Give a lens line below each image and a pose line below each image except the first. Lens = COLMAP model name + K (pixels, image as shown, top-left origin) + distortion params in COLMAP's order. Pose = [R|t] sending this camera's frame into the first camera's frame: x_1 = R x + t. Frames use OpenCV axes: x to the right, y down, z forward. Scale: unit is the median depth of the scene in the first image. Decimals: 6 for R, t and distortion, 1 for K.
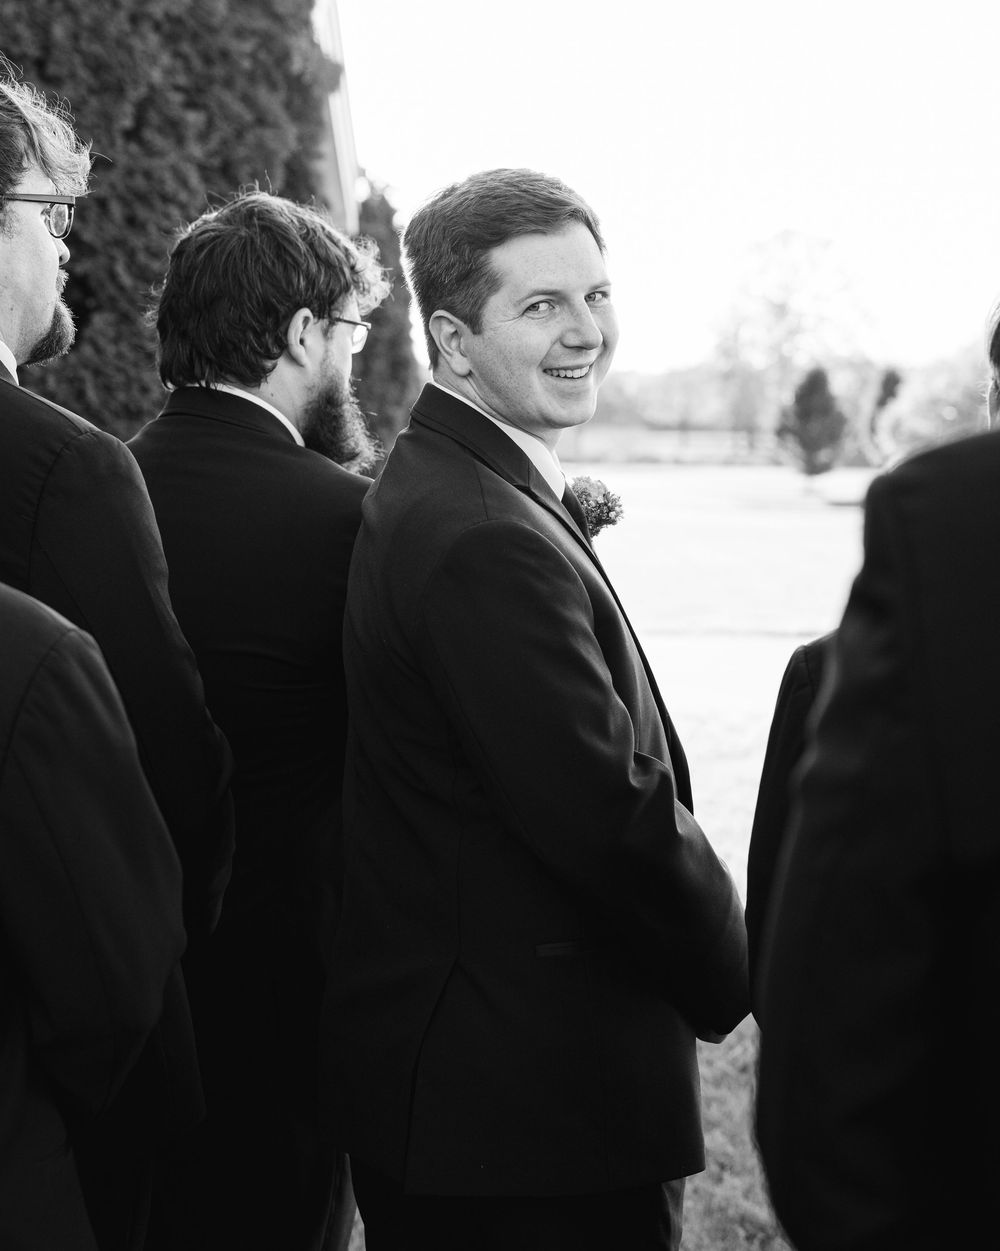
lens RADIAL K [[2461.6, 0, 504.1], [0, 2461.6, 622.4], [0, 0, 1]] dist [0.187644, 0.000000]
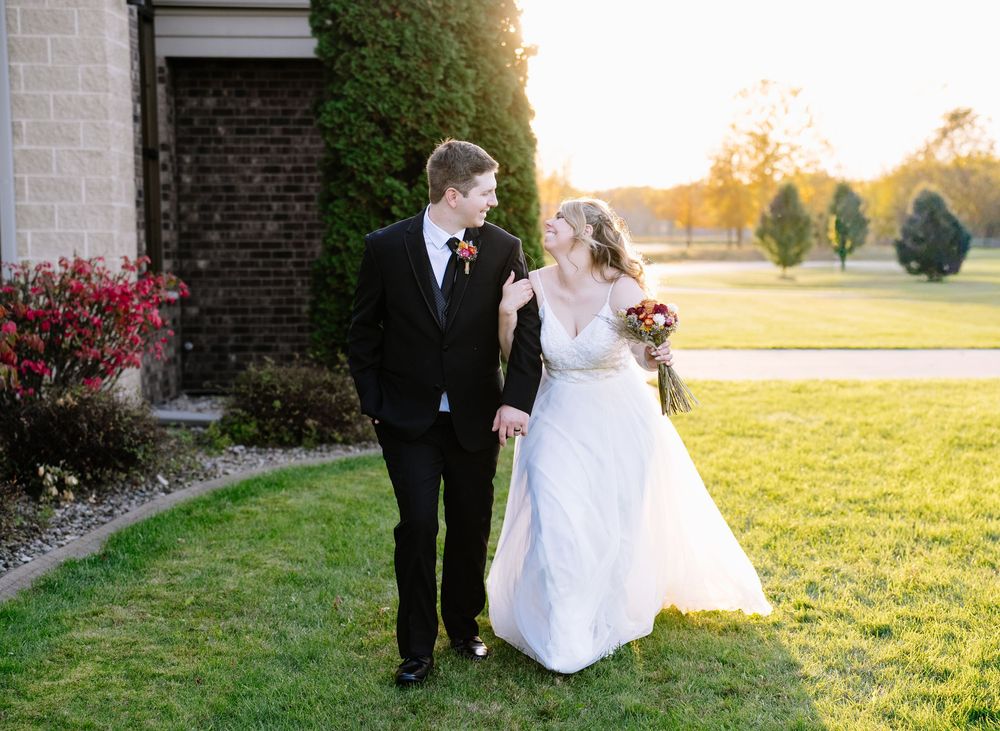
lens RADIAL K [[1958.7, 0, 498.8], [0, 1958.7, 372.0], [0, 0, 1]] dist [0.176299, 0.000000]
pose [[0.999725, -0.007043, -0.022374, -0.067258], [0.006857, 0.999942, -0.008353, 0.056322], [0.022431, 0.008197, 0.999715, -0.610851]]
